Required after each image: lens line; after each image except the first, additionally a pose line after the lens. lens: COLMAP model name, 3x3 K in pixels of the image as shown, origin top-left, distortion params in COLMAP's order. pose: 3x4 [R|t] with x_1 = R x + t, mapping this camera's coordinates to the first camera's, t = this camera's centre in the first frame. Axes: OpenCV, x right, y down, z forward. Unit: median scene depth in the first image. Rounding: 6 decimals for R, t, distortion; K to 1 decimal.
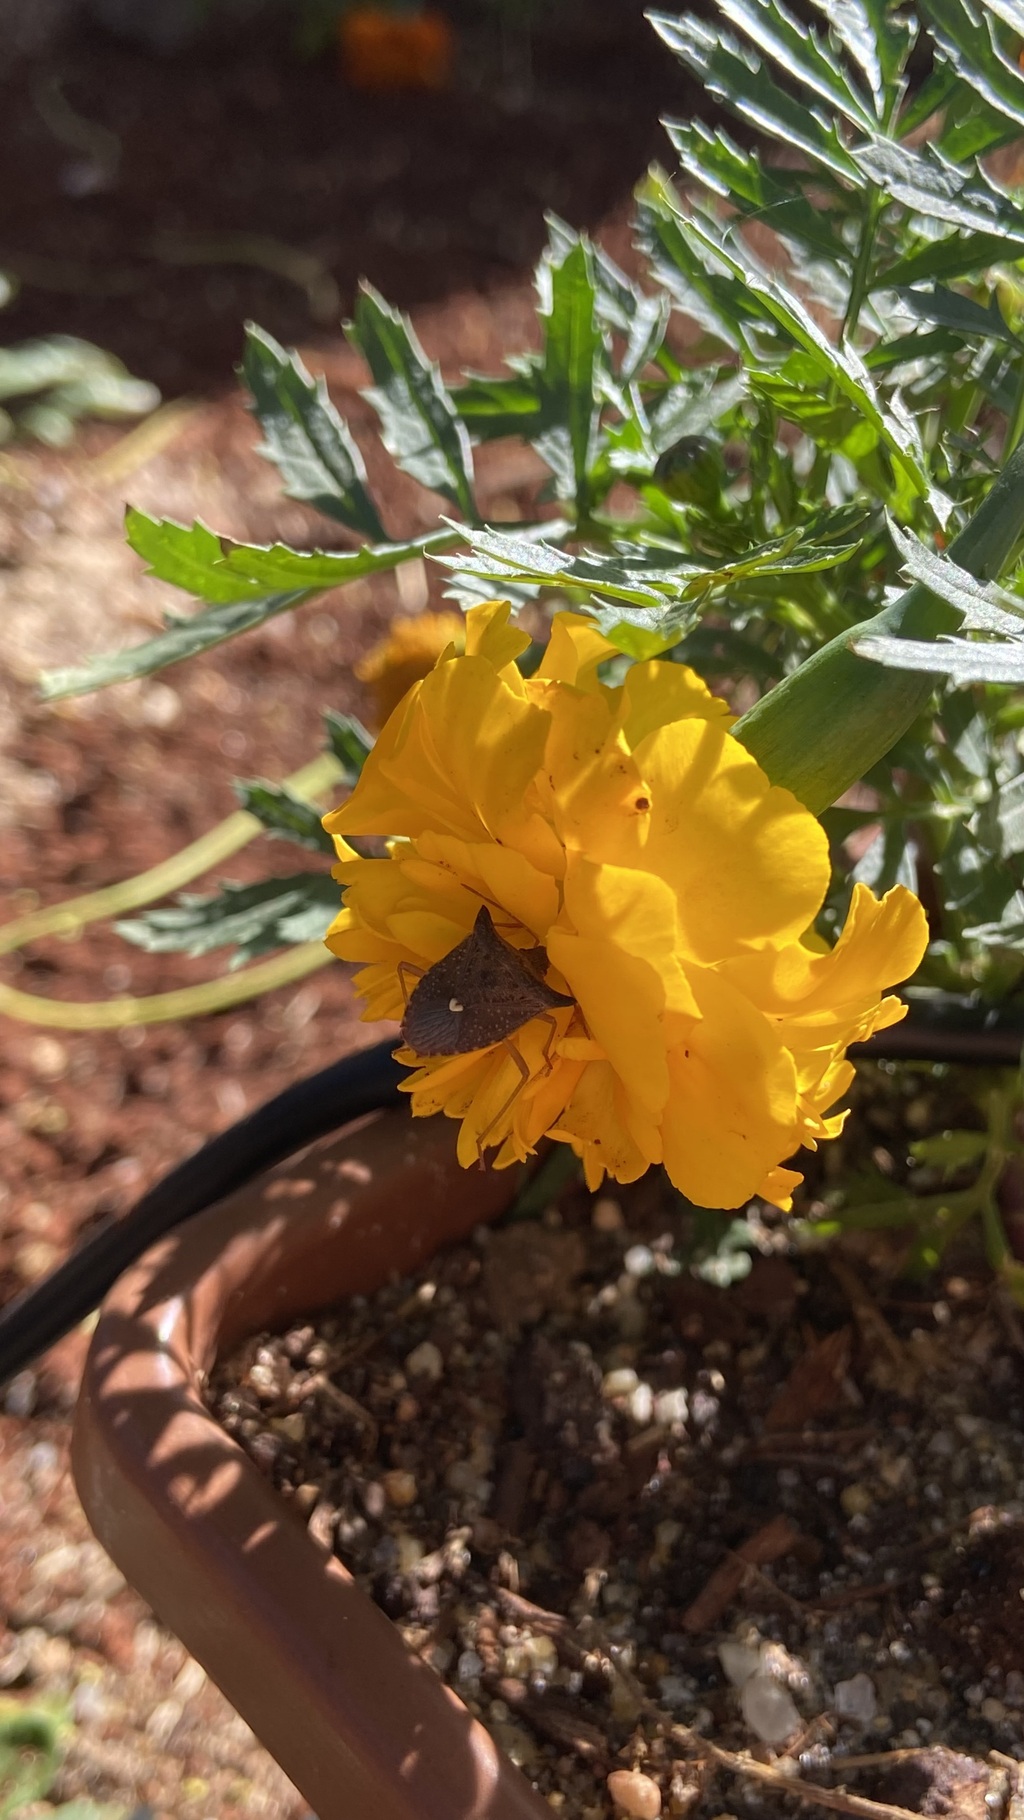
lens RADIAL K [[2045.4, 0, 512.0], [0, 2045.4, 910.0], [0, 0, 1]] dist [0.084762, -0.030653]
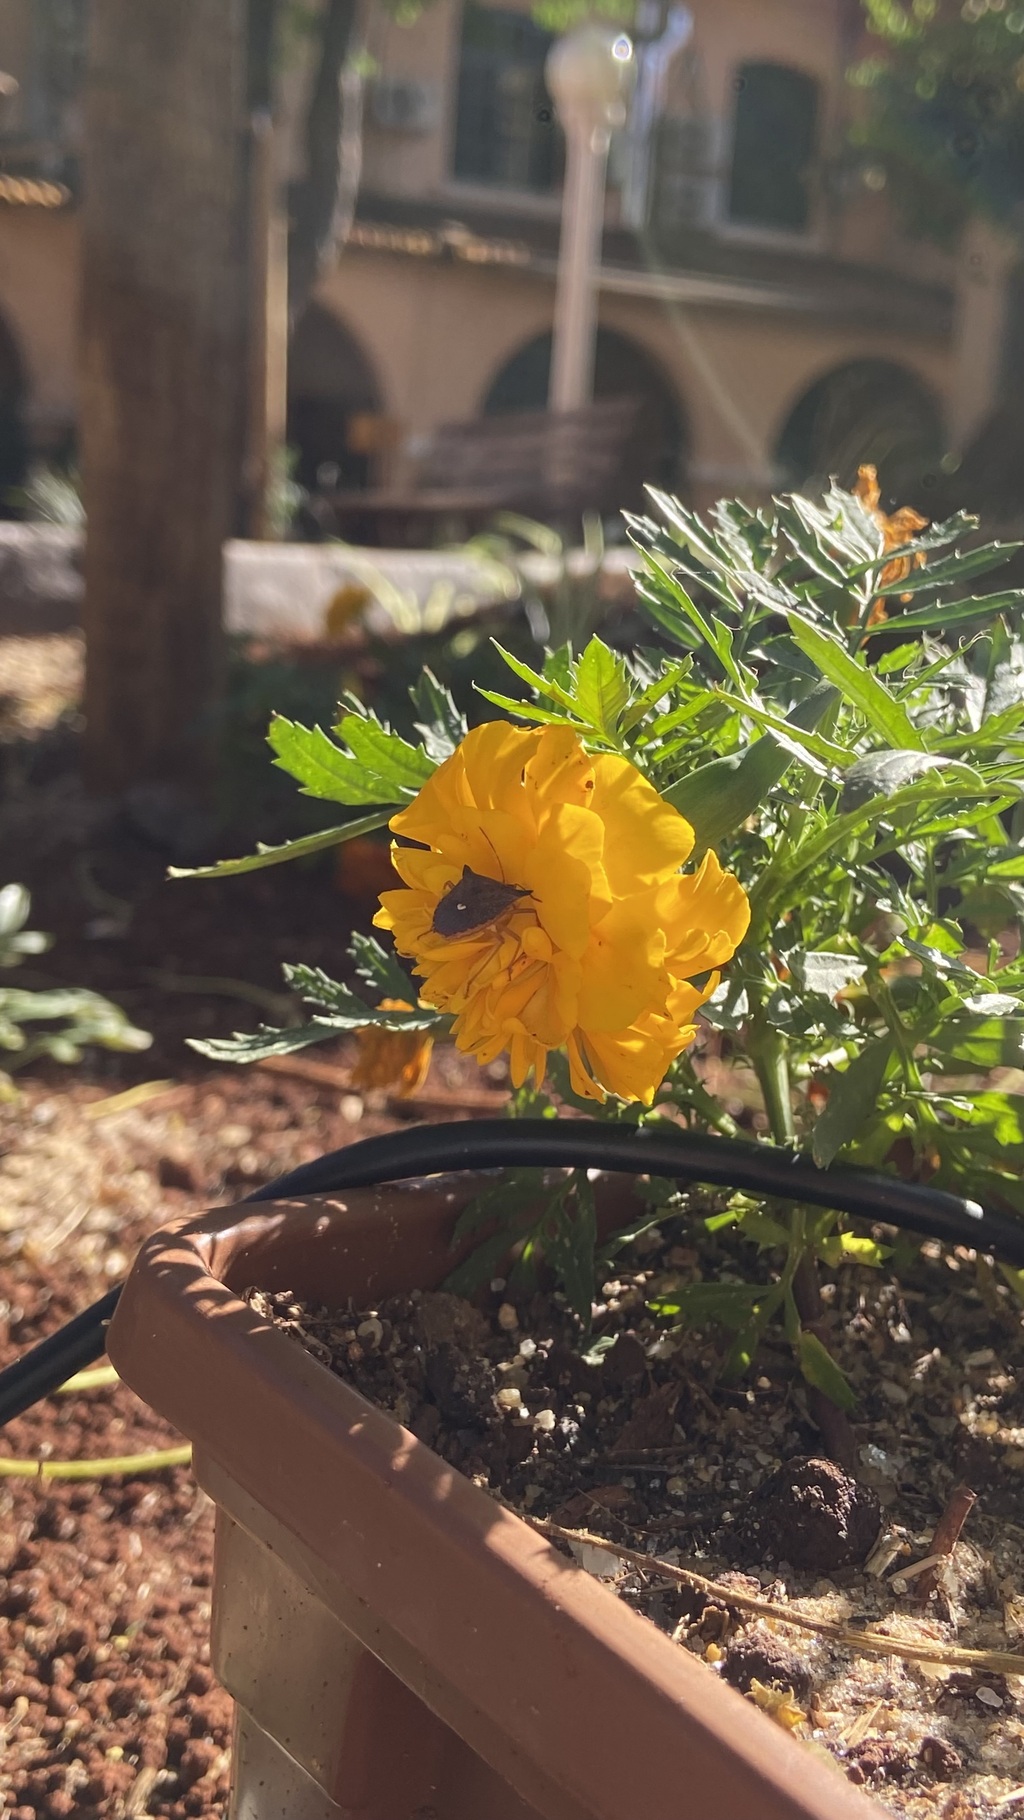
lens RADIAL K [[2040.3, 0, 511.8], [0, 2040.3, 904.3], [0, 0, 1]] dist [0.107379, -0.143588]
pose [[0.990829, 0.133205, 0.022675, -0.018769], [-0.110521, 0.895489, -0.431143, 0.548562], [-0.077736, 0.424683, 0.901999, -0.352148]]
